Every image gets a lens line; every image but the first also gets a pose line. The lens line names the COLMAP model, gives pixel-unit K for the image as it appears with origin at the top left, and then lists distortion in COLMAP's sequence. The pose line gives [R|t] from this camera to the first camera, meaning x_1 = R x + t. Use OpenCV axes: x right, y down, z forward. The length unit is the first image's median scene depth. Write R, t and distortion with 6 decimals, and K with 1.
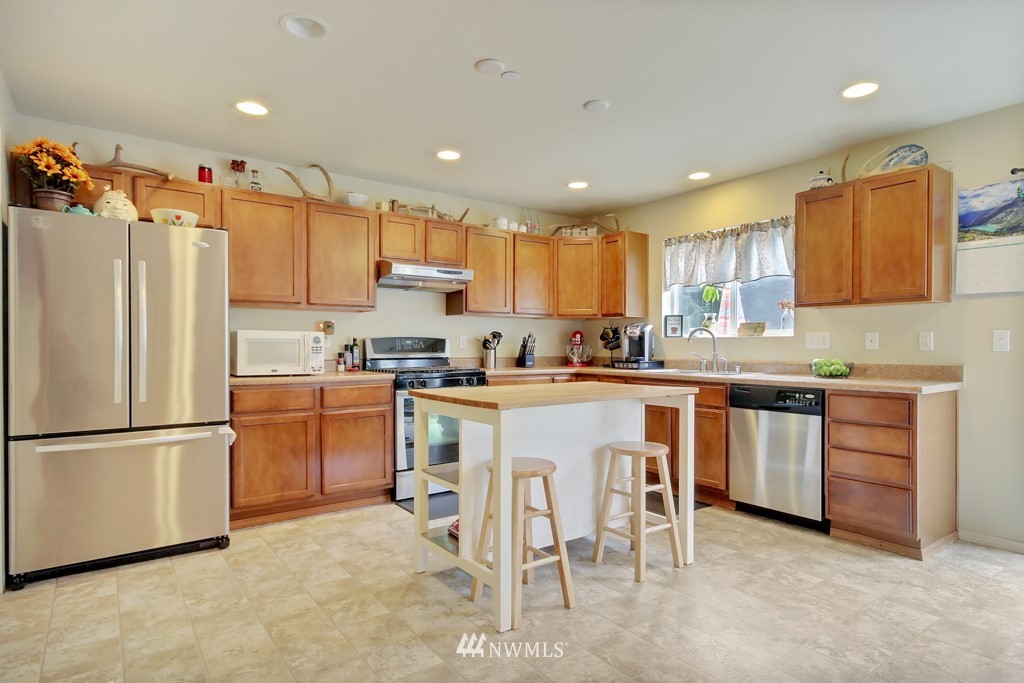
lens RADIAL K [[550.9, 0, 510.3], [0, 550.9, 347.8], [0, 0, 1]] dist [0.025279, 0.000474]
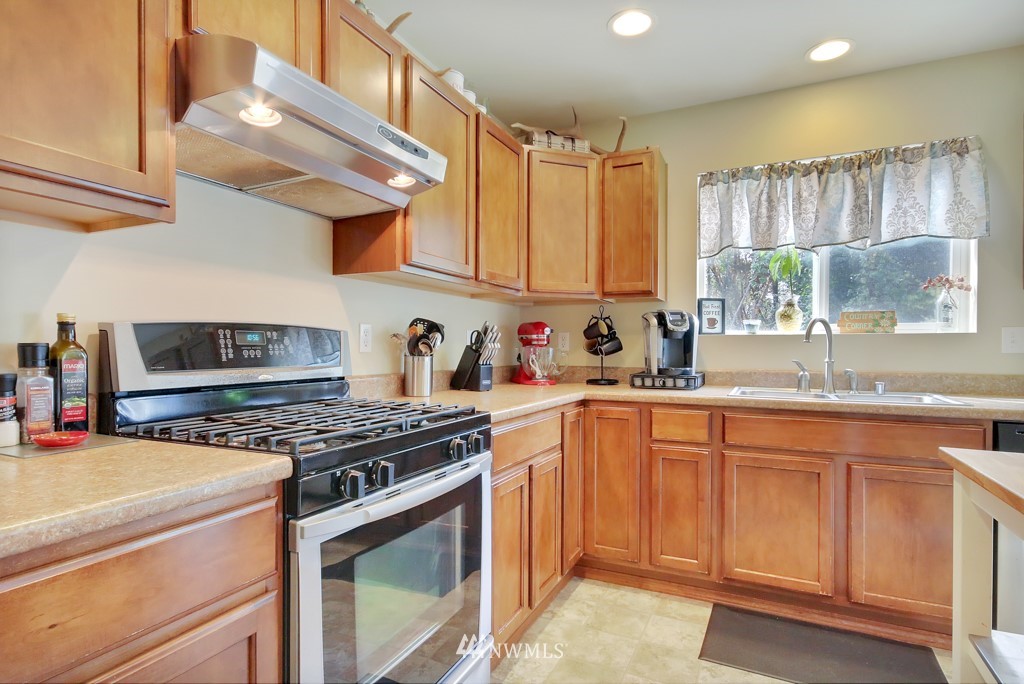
lens RADIAL K [[536.9, 0, 510.8], [0, 536.9, 352.4], [0, 0, 1]] dist [0.012998, 0.000026]
pose [[0.880894, -0.004072, 0.473296, -0.192754], [0.001829, 0.999985, 0.005201, -0.002479], [-0.473310, -0.003716, 0.880888, 0.591690]]
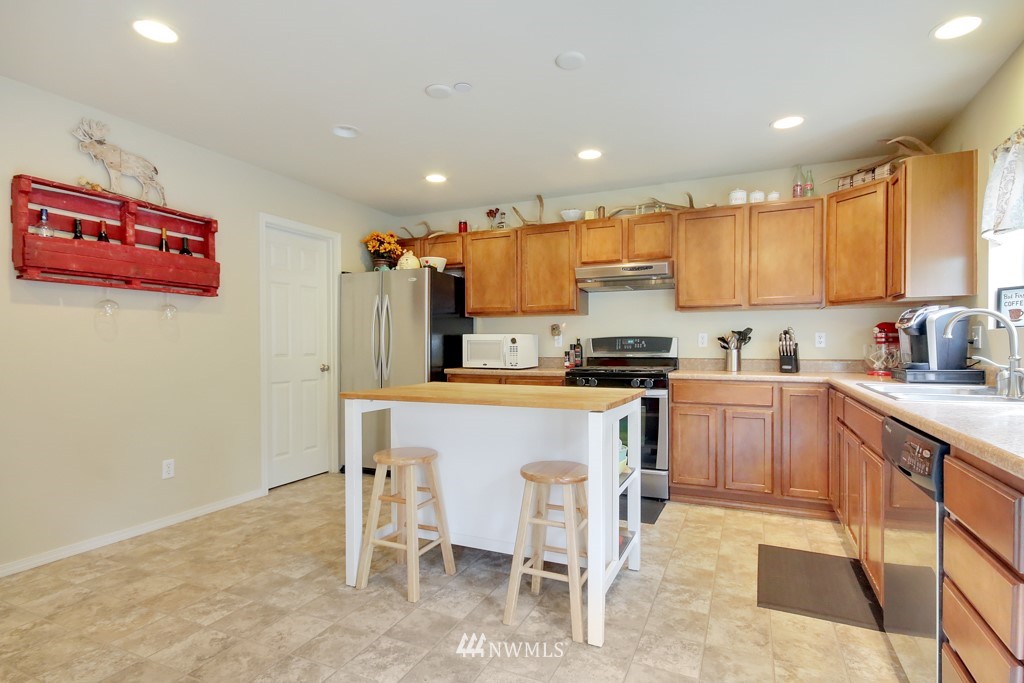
lens RADIAL K [[498.7, 0, 529.5], [0, 498.7, 359.7], [0, 0, 1]] dist [-0.013431, 0.000083]
pose [[0.510836, 0.019854, -0.859449, 0.481271], [-0.003428, 0.999772, 0.021058, 0.003738], [0.859671, -0.007811, 0.510788, 0.357206]]
